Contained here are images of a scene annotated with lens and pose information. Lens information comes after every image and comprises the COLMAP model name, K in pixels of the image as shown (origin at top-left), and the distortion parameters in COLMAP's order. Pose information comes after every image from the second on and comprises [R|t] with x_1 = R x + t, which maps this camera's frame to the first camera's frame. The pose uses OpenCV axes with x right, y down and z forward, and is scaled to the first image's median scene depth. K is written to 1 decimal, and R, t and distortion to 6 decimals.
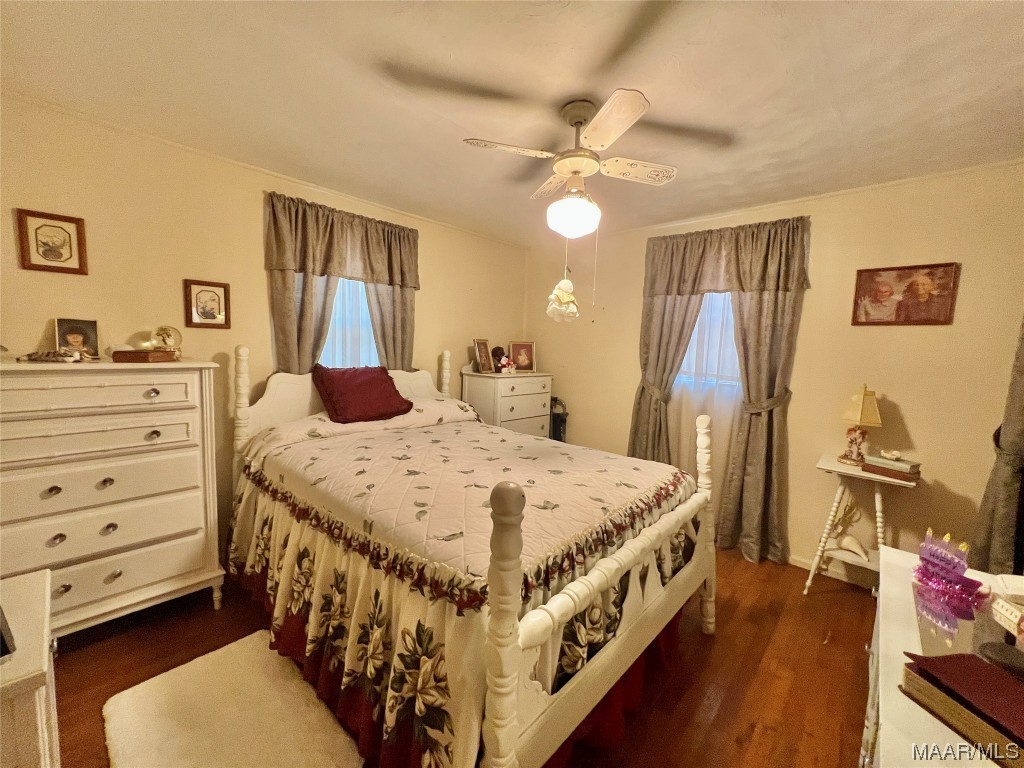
lens RADIAL K [[409.1, 0, 509.6], [0, 409.1, 380.9], [0, 0, 1]] dist [-0.001949, -0.000114]
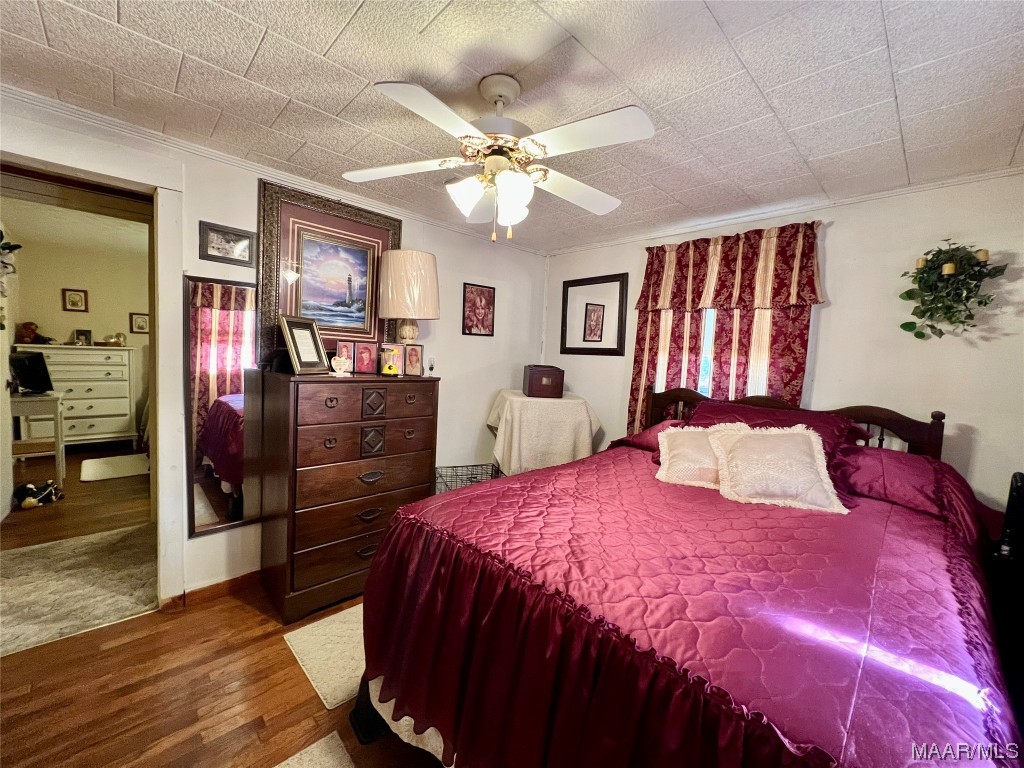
lens RADIAL K [[409.1, 0, 508.7], [0, 409.1, 382.5], [0, 0, 1]] dist [-0.001949, -0.000114]
pose [[0.997183, 0.015441, -0.073399, 1.760687], [-0.016323, 0.999801, -0.011432, 0.162198], [0.073207, 0.012598, 0.997237, -1.329210]]
